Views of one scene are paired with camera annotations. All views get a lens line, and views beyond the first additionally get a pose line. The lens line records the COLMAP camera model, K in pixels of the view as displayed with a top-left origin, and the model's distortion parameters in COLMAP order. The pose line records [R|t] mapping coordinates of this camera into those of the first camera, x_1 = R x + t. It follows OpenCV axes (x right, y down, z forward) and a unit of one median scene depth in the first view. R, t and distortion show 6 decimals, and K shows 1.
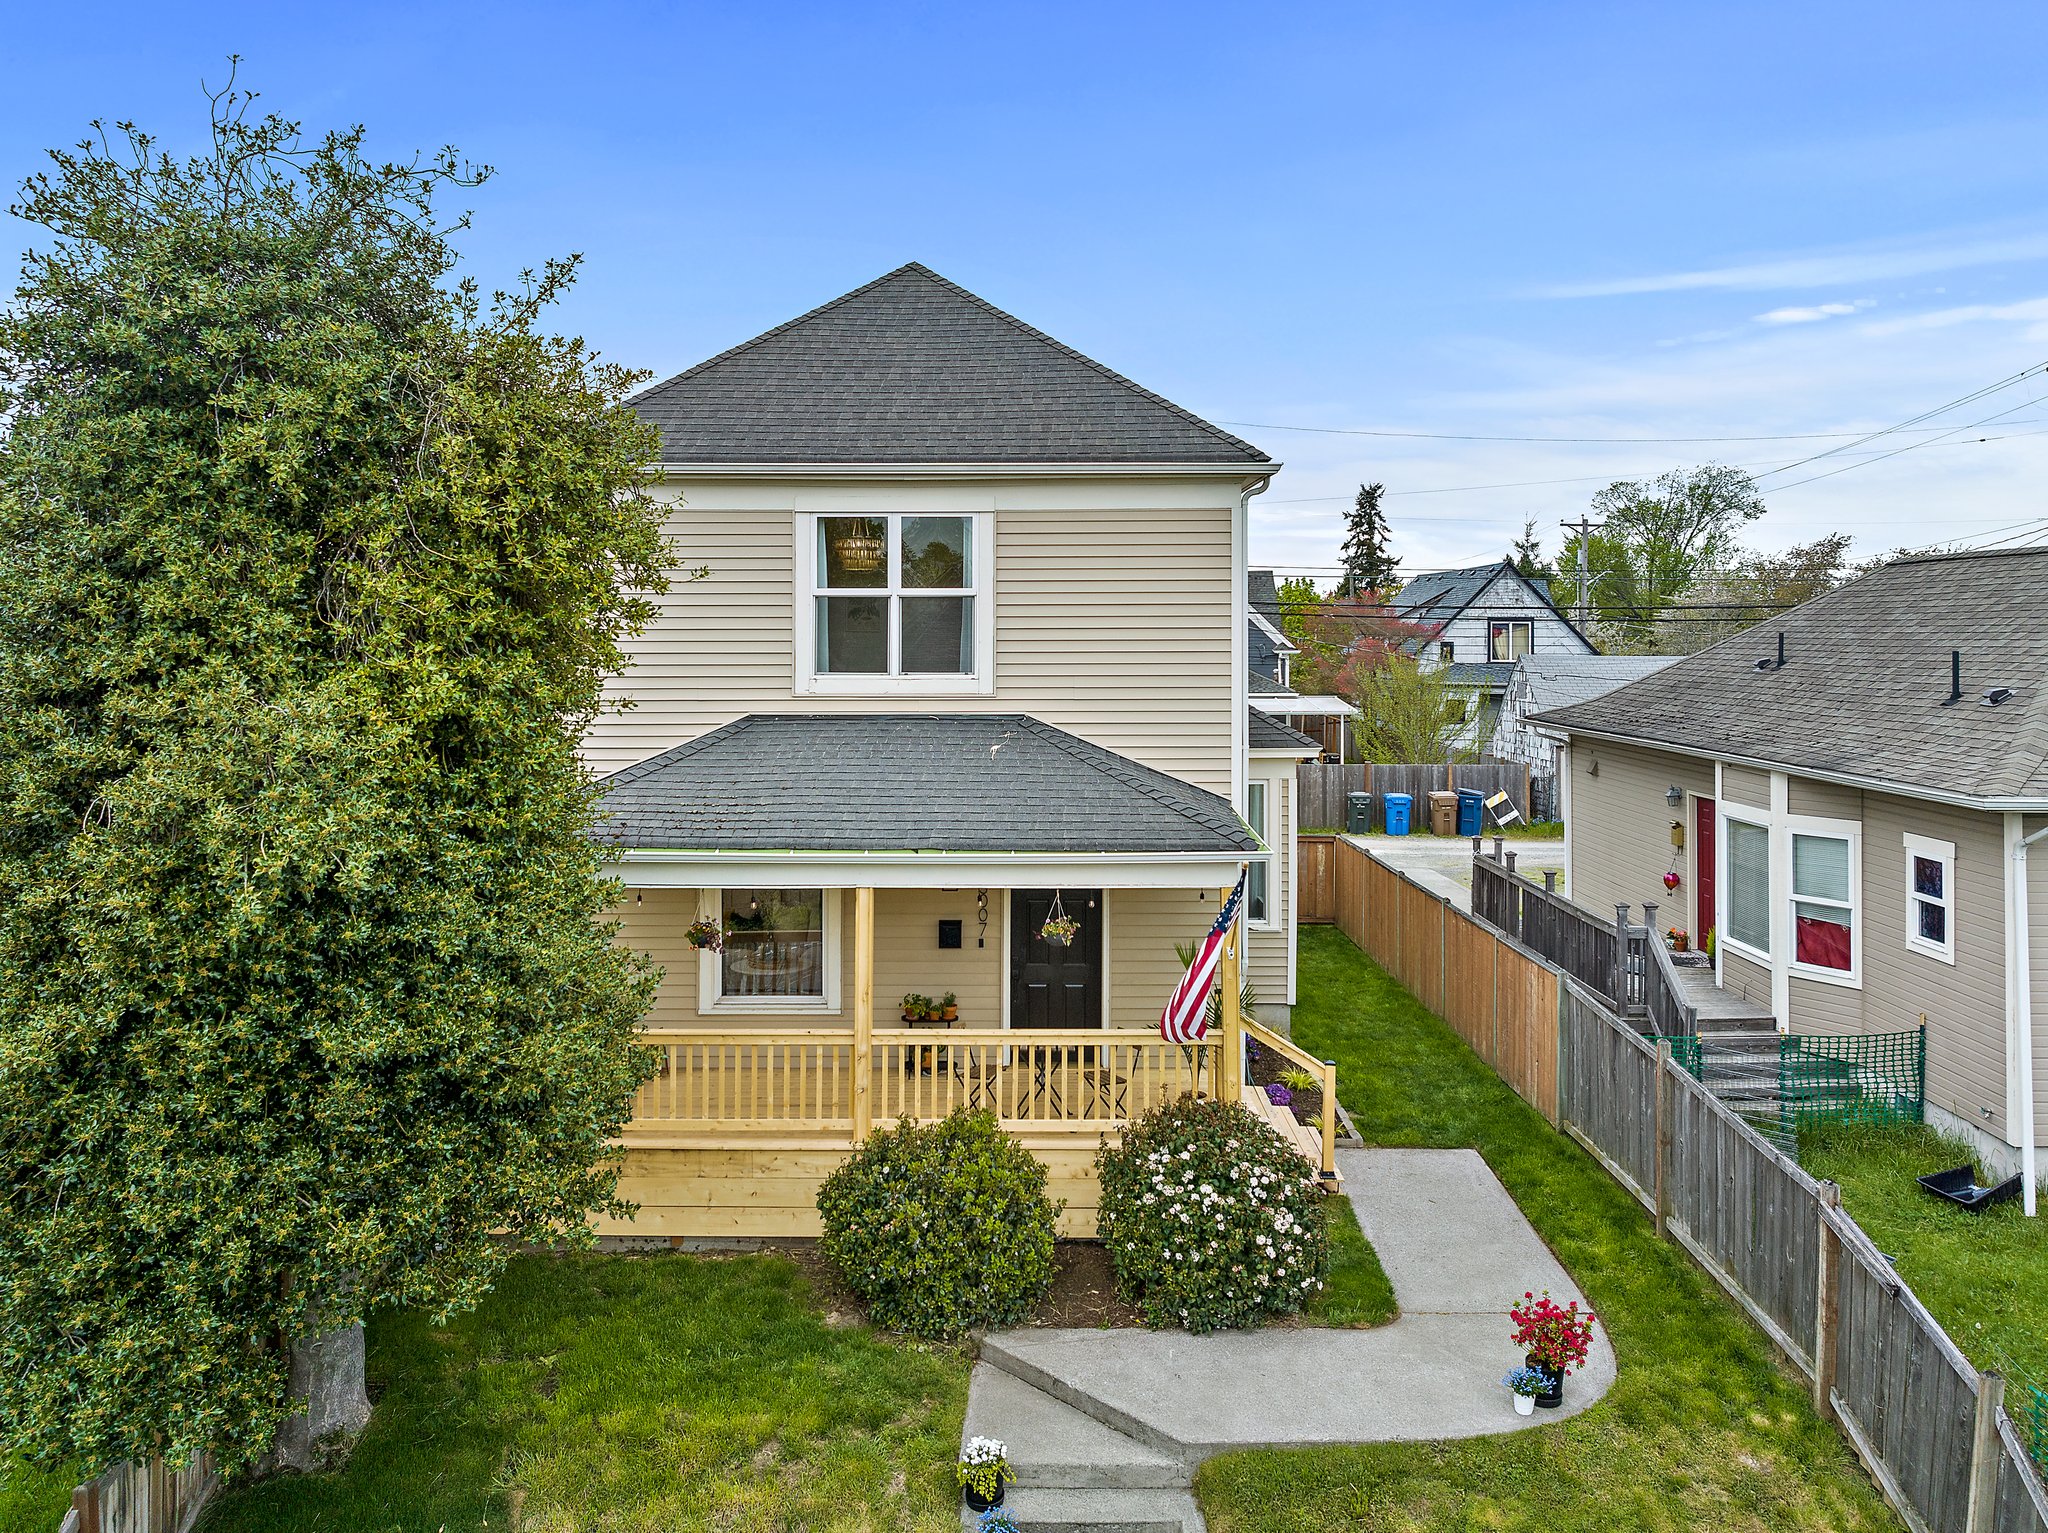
lens RADIAL K [[1432.4, 0, 1080.6], [0, 1432.4, 637.7], [0, 0, 1]] dist [-0.046599, 0.011193]
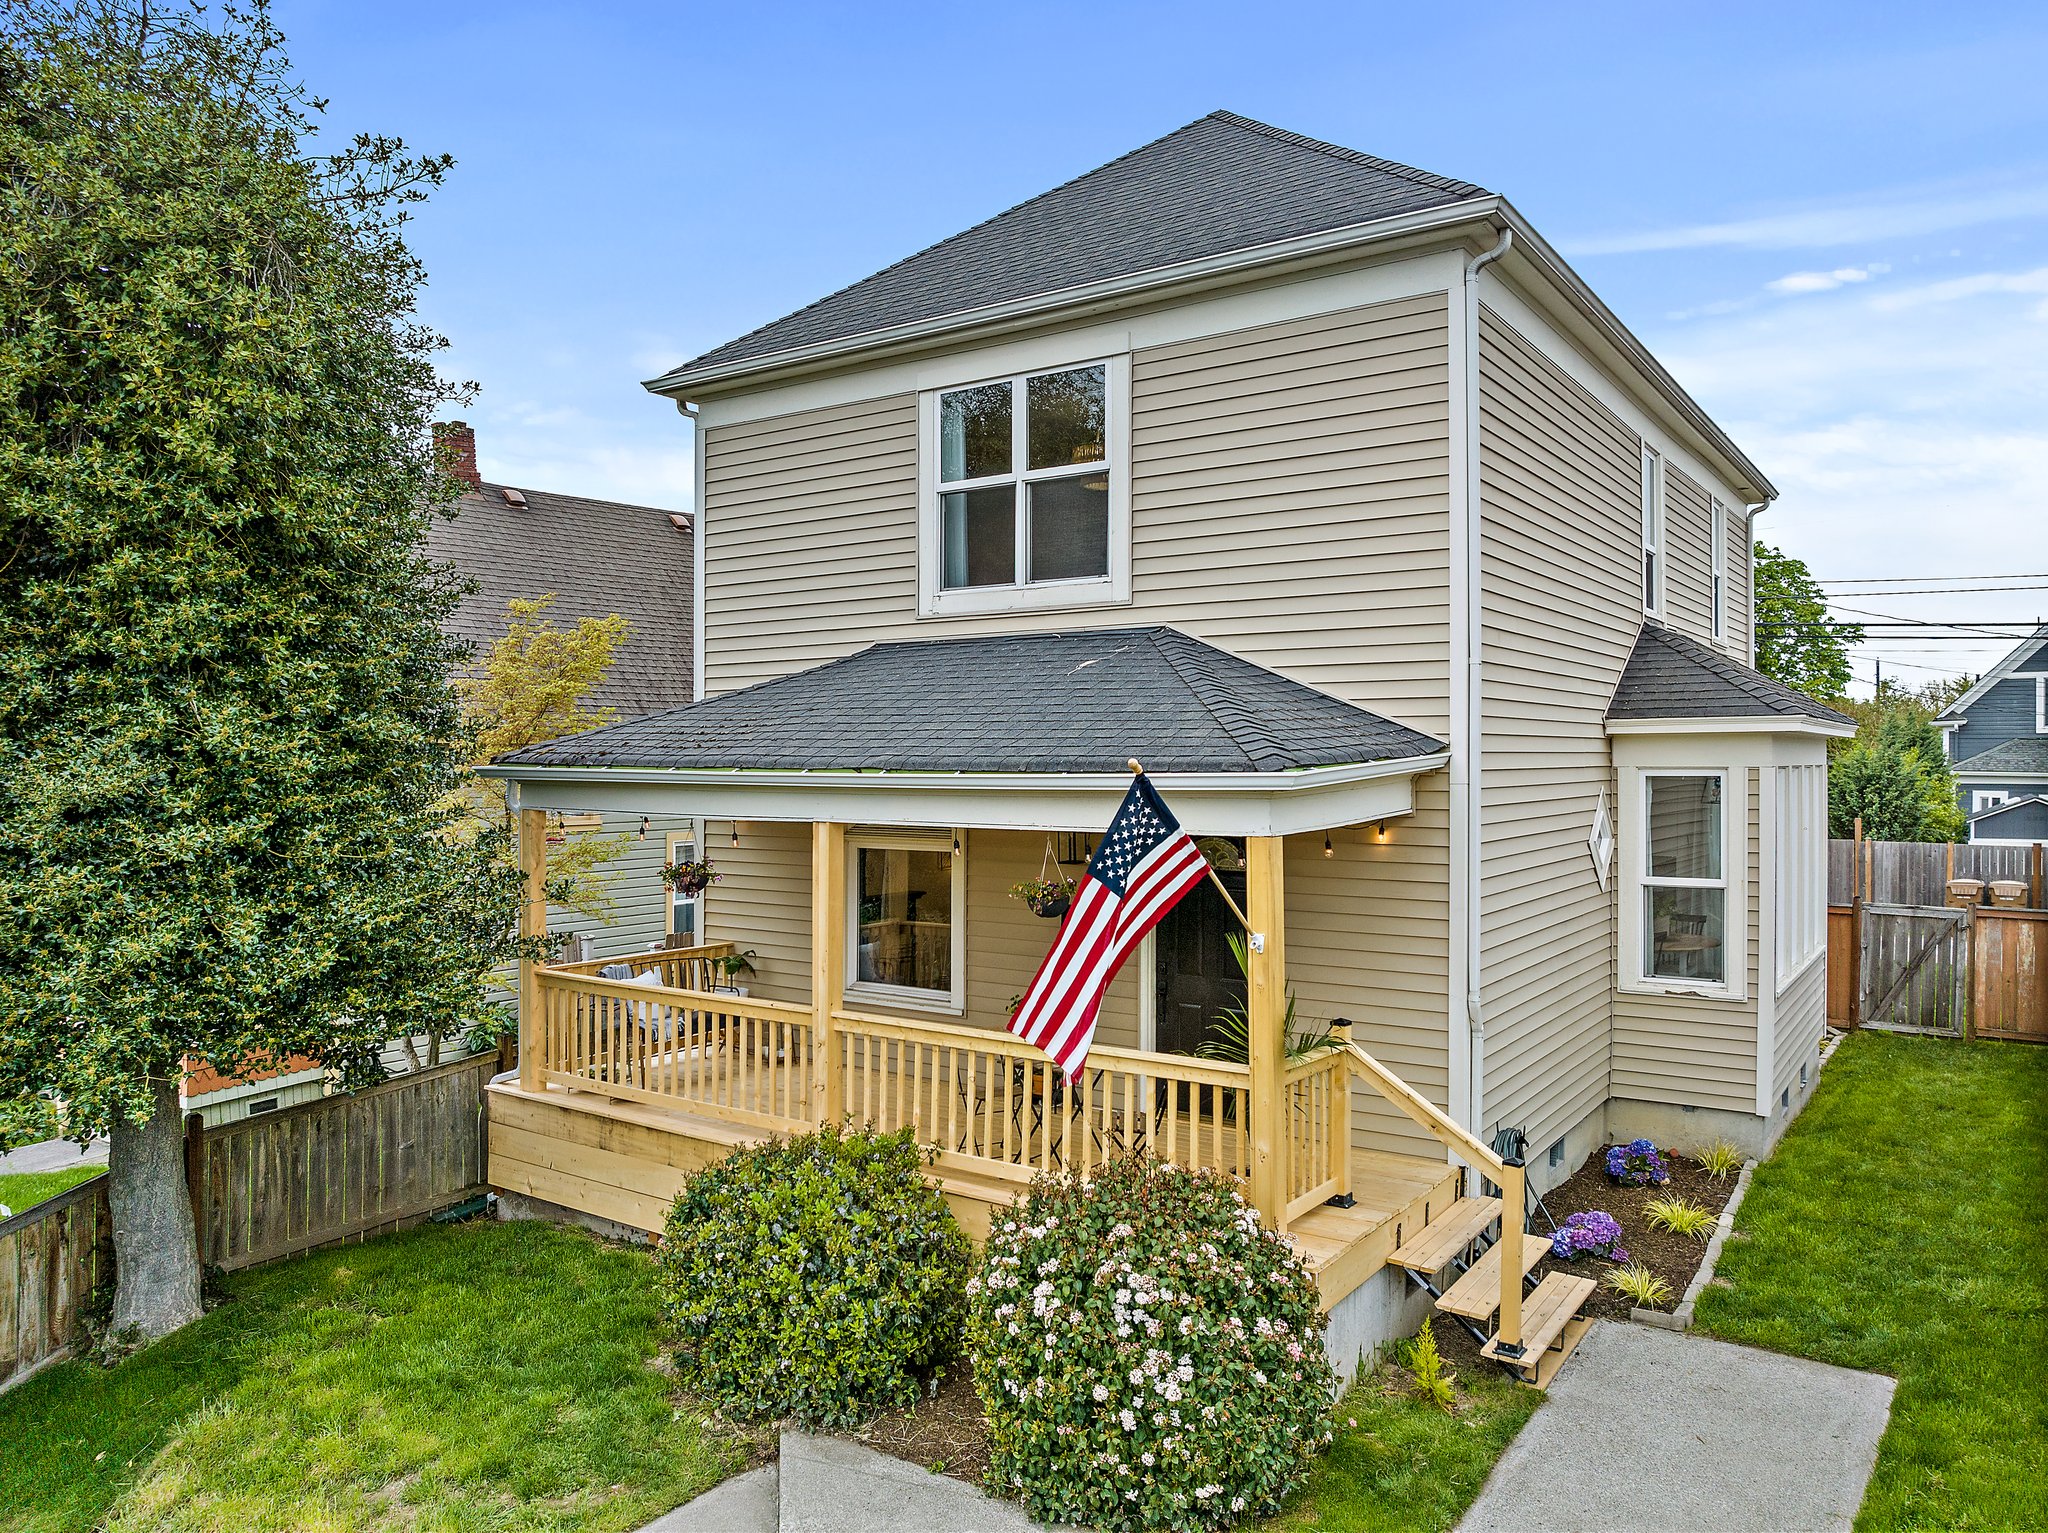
lens RADIAL K [[1432.4, 0, 1024.3], [0, 1432.4, 761.8], [0, 0, 1]] dist [-0.046599, 0.011193]
pose [[0.821015, 0.000627, -0.570906, 0.313760], [0.004117, 0.999967, 0.007020, 0.116641], [0.570891, -0.008114, 0.820986, 0.365486]]
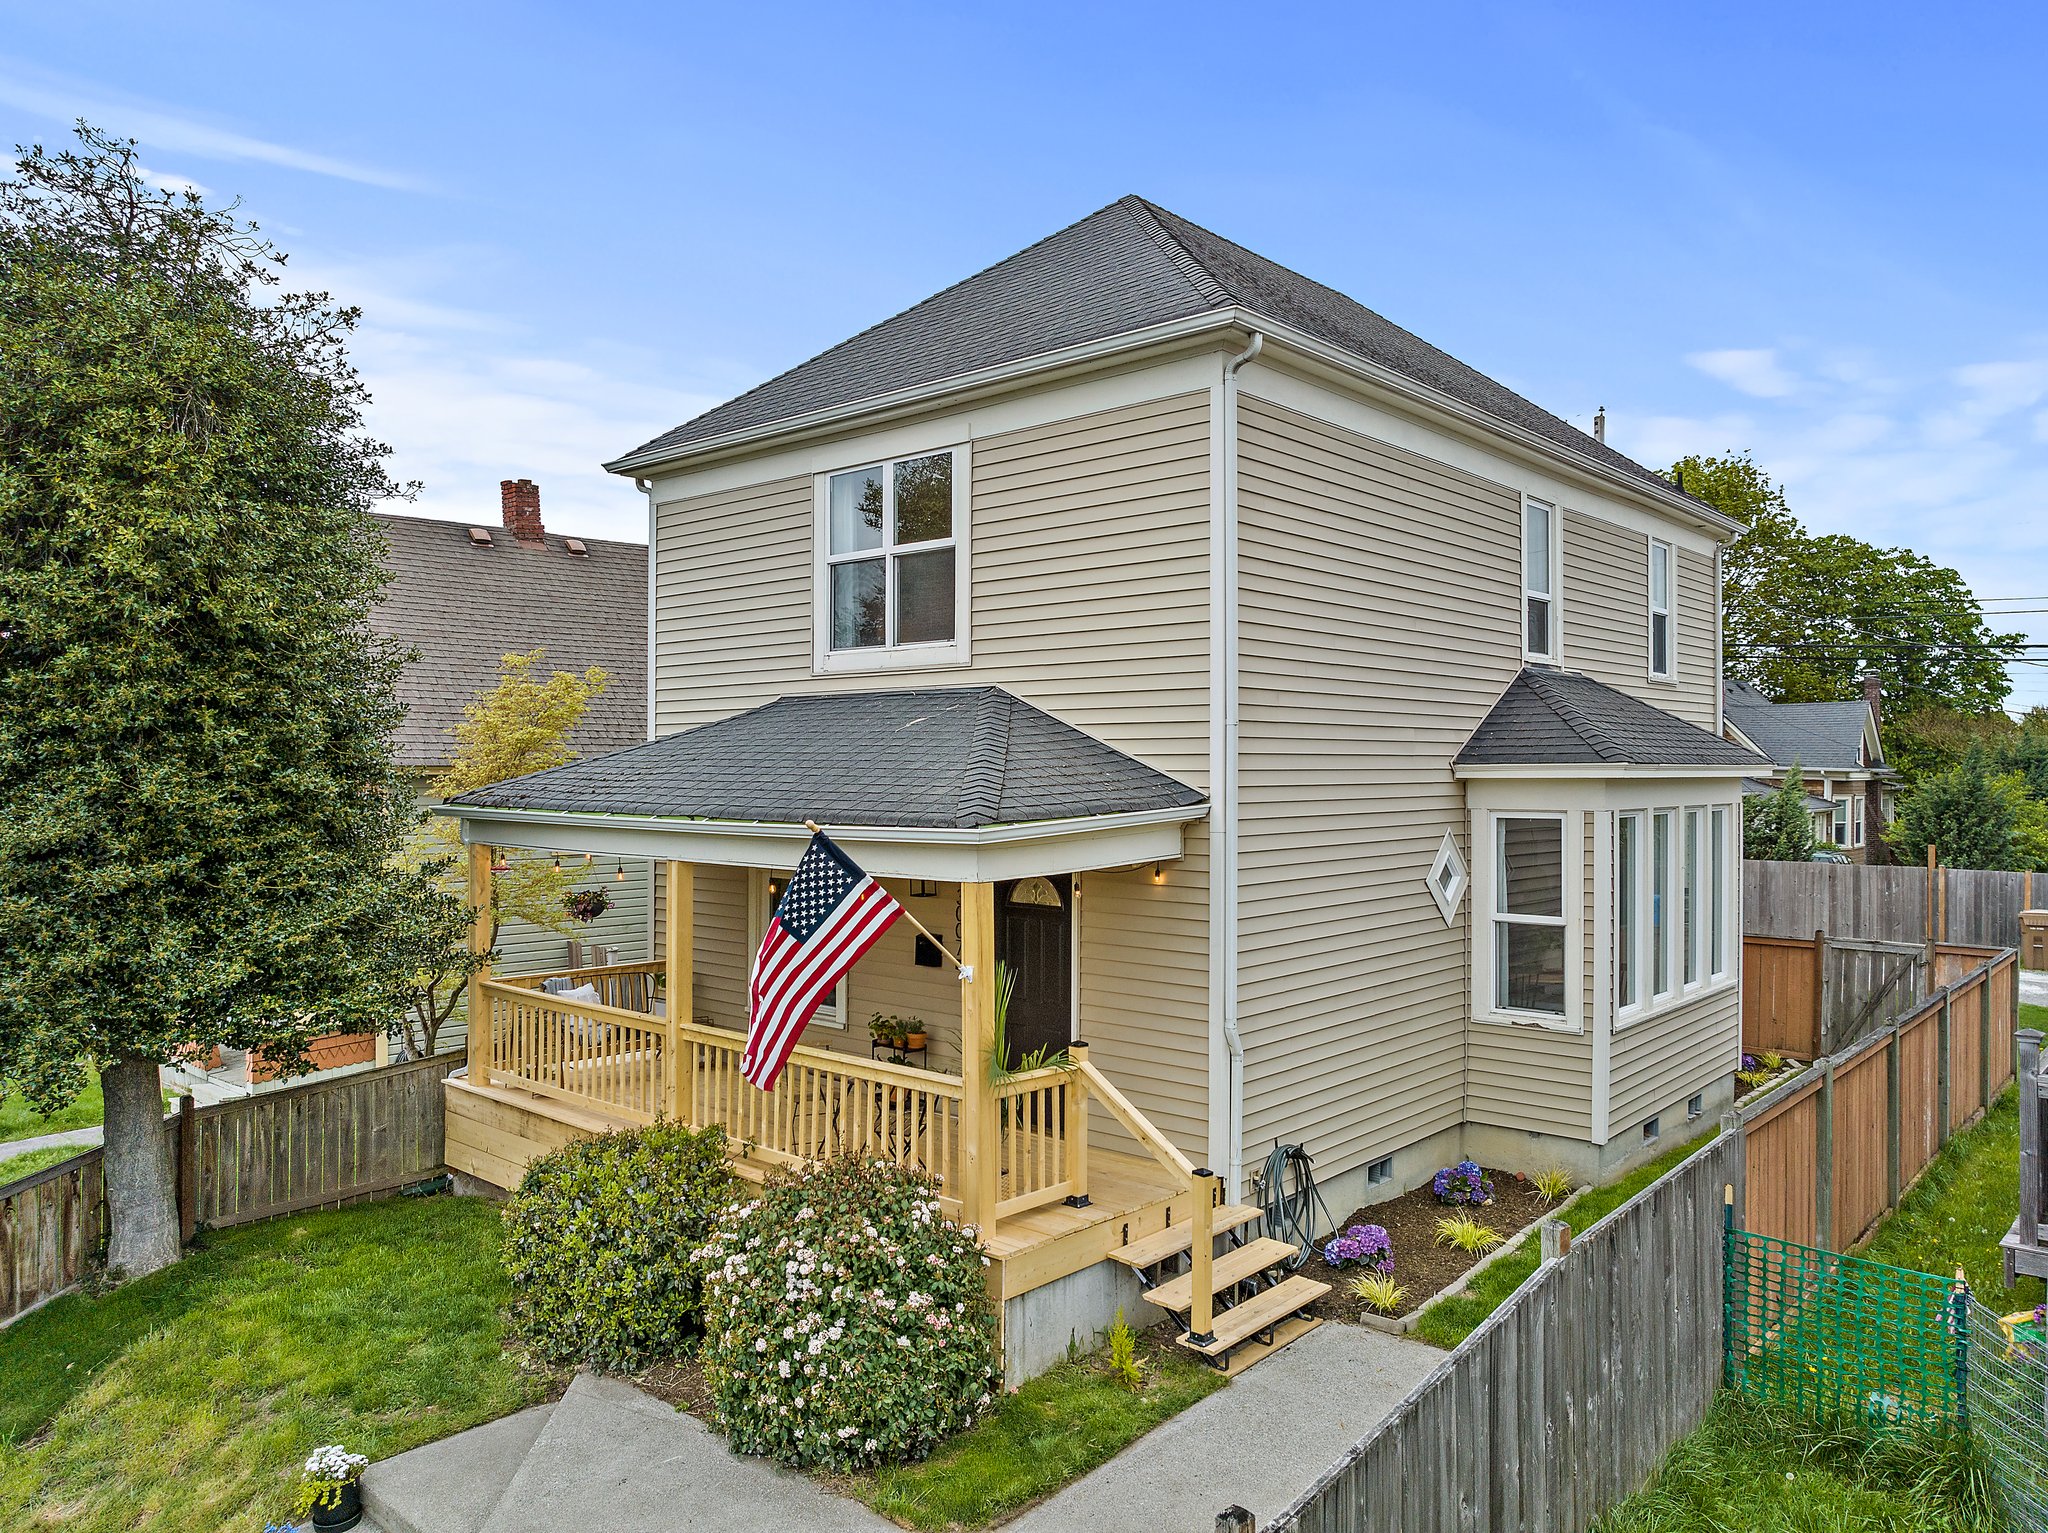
lens RADIAL K [[1432.4, 0, 1027.5], [0, 1432.4, 761.9], [0, 0, 1]] dist [-0.046599, 0.011193]
pose [[0.748137, -0.002189, -0.663541, 0.510111], [0.002709, 0.999996, -0.000245, 0.096679], [0.663539, -0.001615, 0.748140, 0.405754]]
